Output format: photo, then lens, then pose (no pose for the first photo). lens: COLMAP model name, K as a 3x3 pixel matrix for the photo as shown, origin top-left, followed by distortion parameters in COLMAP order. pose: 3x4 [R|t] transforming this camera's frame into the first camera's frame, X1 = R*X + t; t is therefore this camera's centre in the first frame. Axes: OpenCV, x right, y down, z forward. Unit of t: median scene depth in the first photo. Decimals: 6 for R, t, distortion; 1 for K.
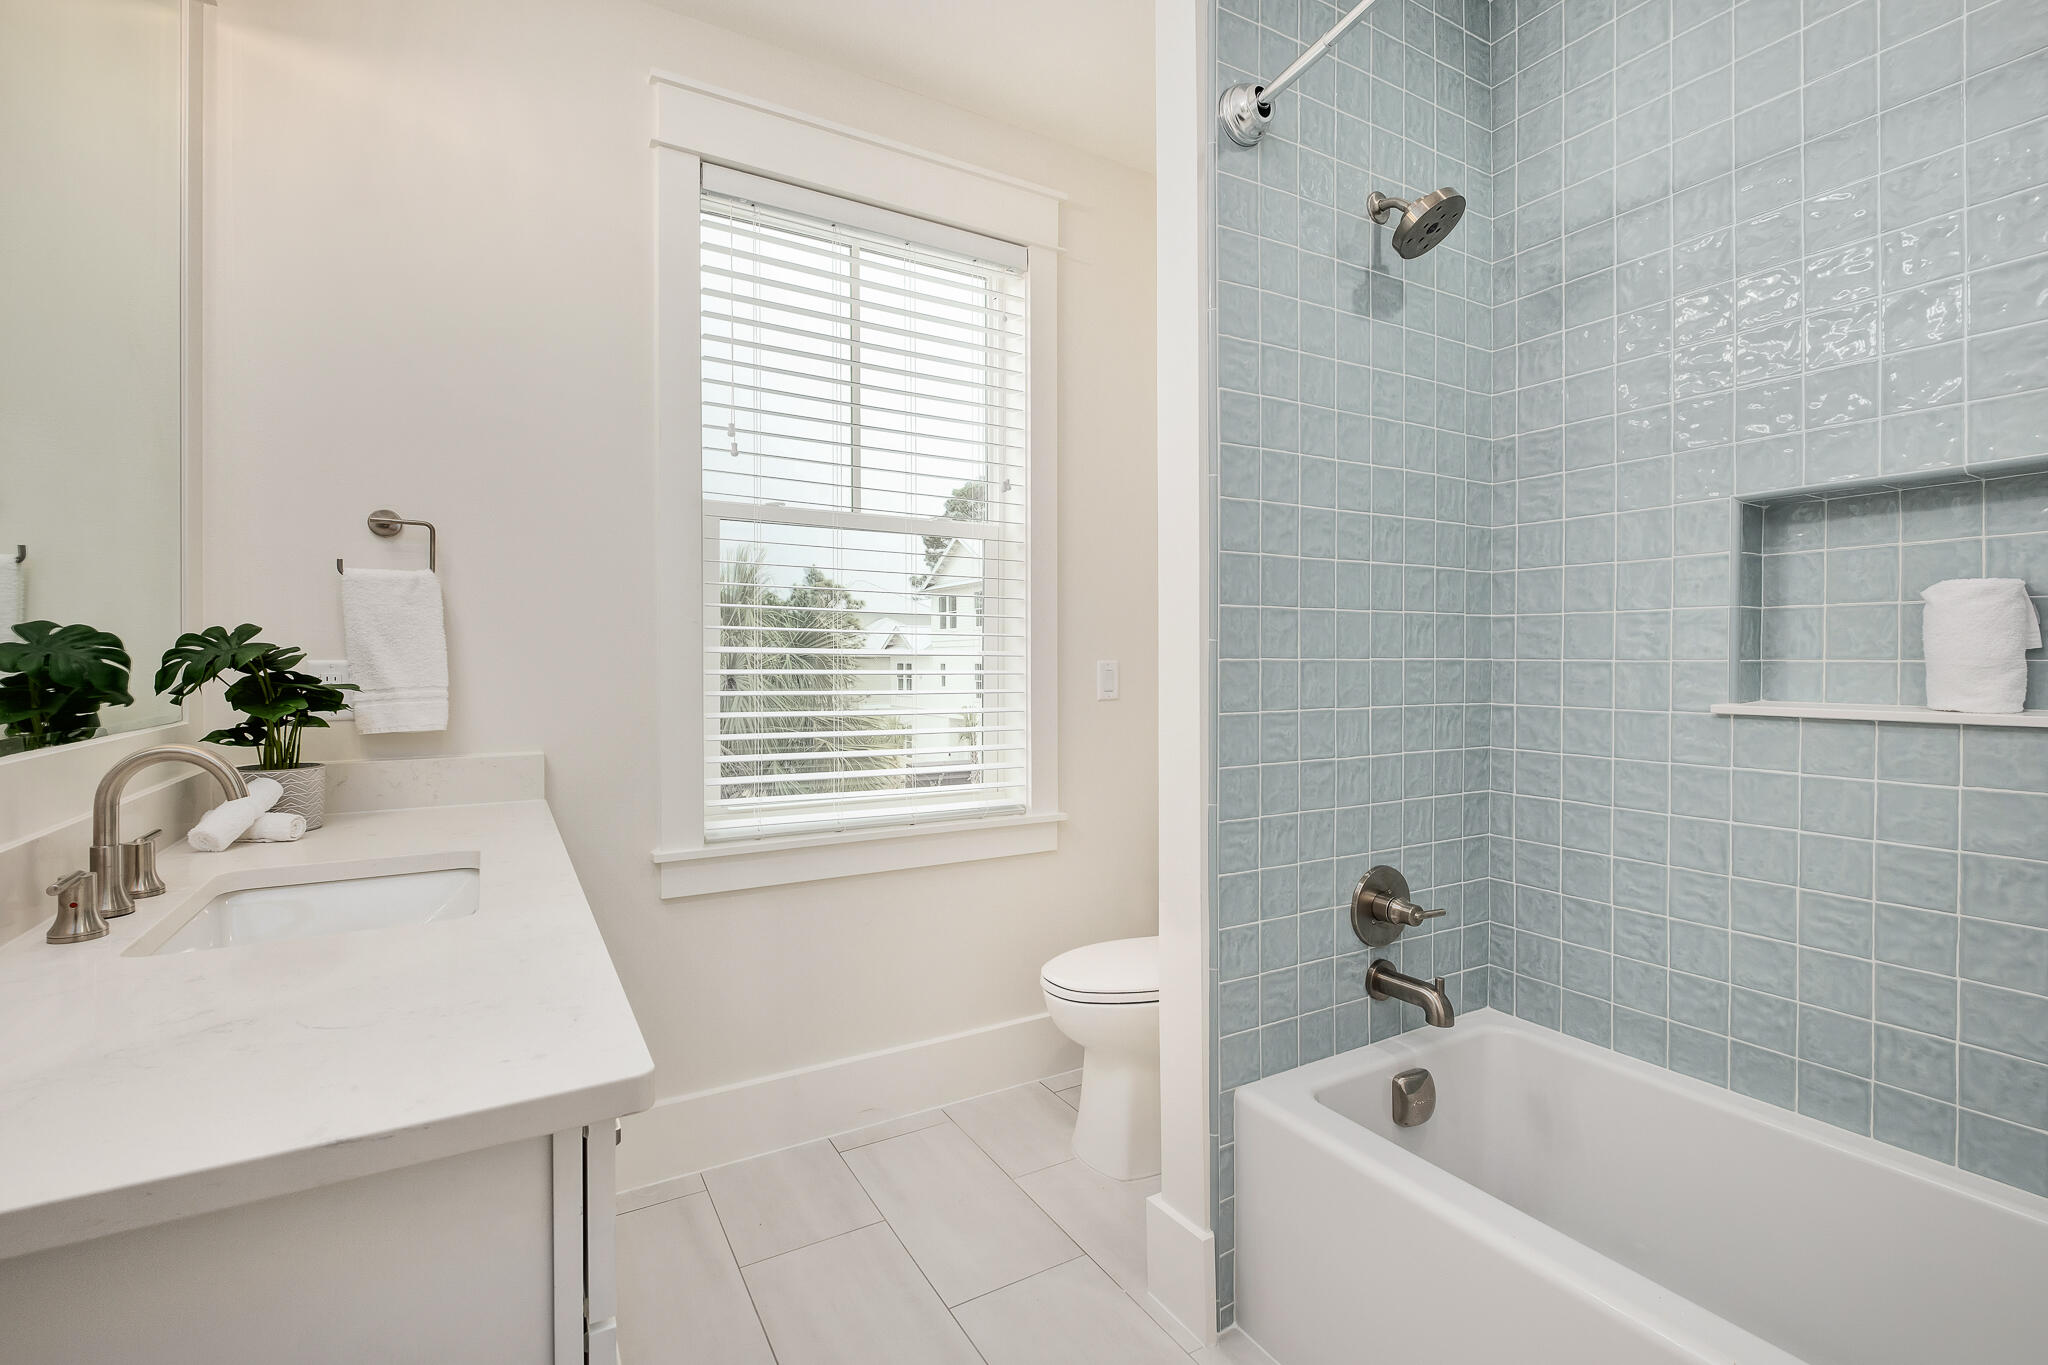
lens RADIAL K [[889.3, 0, 1018.8], [0, 889.3, 670.6], [0, 0, 1]] dist [-0.002691, -0.001072]
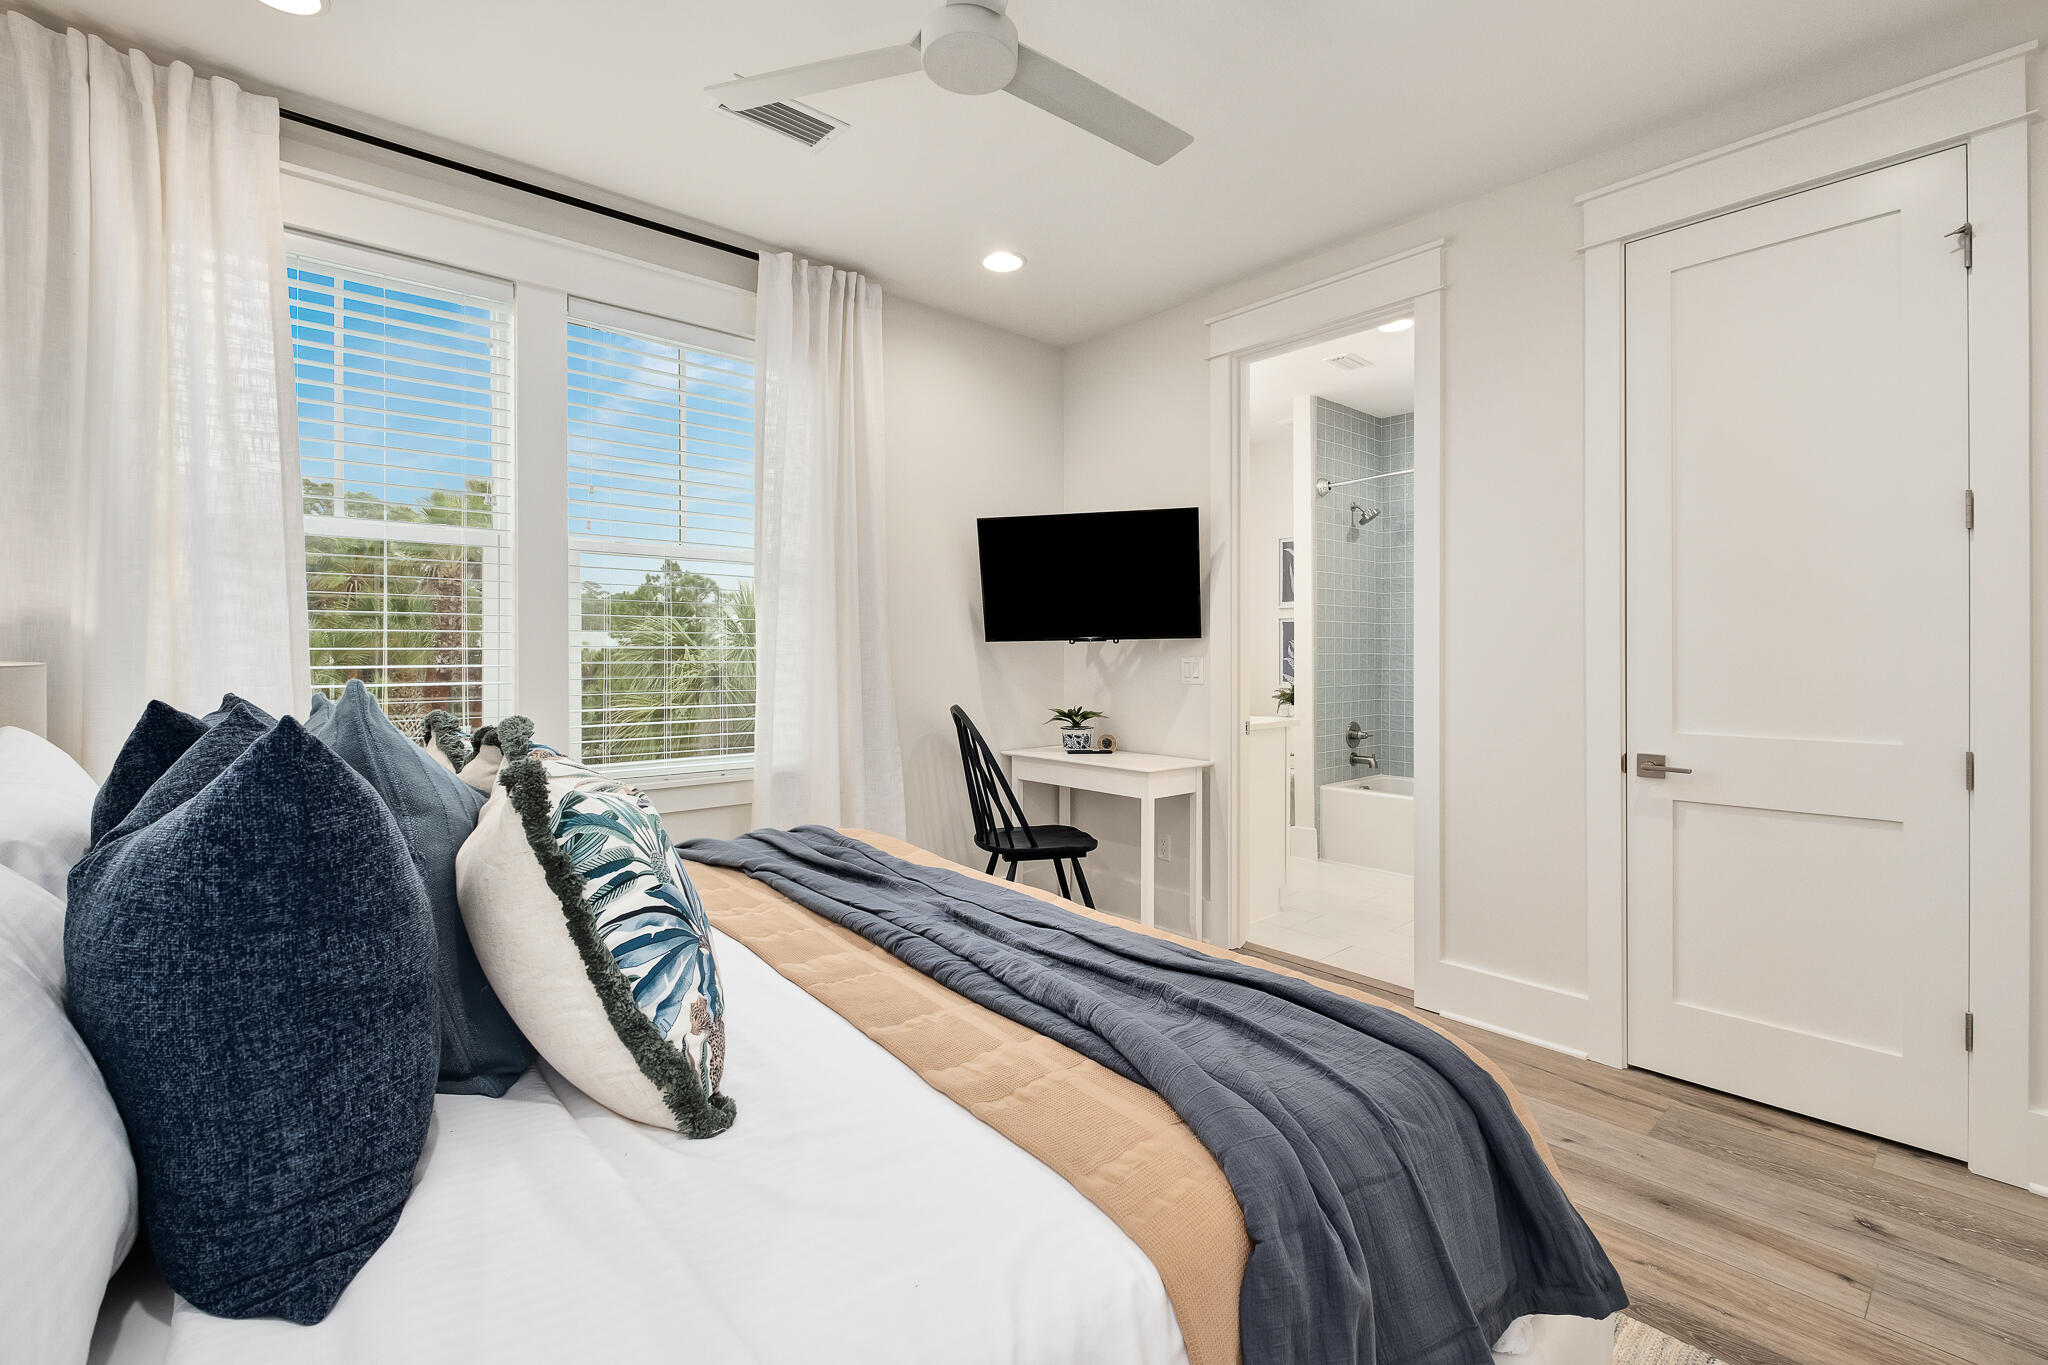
lens RADIAL K [[889.3, 0, 1066.6], [0, 889.3, 655.7], [0, 0, 1]] dist [-0.002691, -0.001072]
pose [[0.969137, 0.002490, 0.246511, -1.300355], [-0.000308, 0.999960, -0.008890, 0.021168], [-0.246523, 0.008540, 0.969099, -1.715327]]
